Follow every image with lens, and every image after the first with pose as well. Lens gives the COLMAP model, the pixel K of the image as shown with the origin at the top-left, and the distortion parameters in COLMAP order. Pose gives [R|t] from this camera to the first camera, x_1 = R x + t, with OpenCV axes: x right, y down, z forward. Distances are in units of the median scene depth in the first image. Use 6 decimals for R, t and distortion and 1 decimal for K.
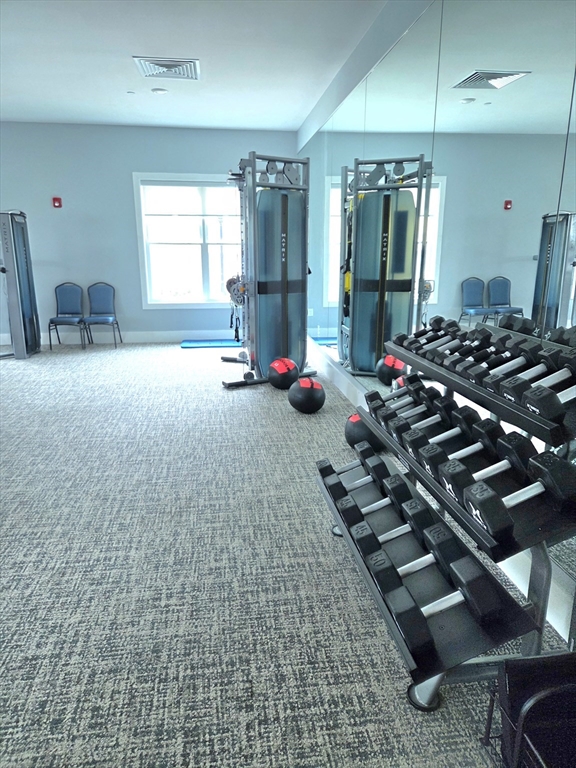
lens RADIAL K [[516.9, 0, 287.6], [0, 516.9, 382.9], [0, 0, 1]] dist [0.021270, -0.006969]
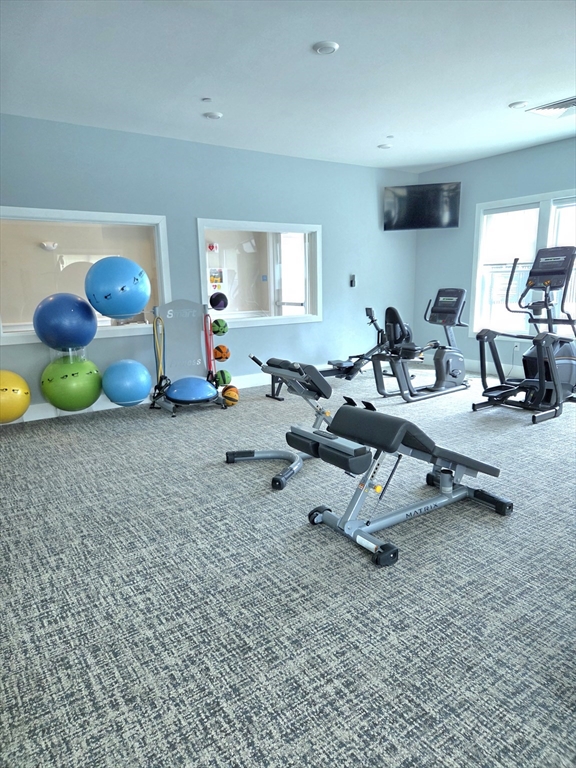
lens RADIAL K [[516.9, 0, 287.4], [0, 516.9, 385.1], [0, 0, 1]] dist [0.021270, -0.006969]
pose [[-0.887072, 0.121112, -0.445461, -0.350651], [-0.093285, 0.898035, 0.429921, -0.476727], [0.452108, 0.422925, -0.785323, 1.721880]]
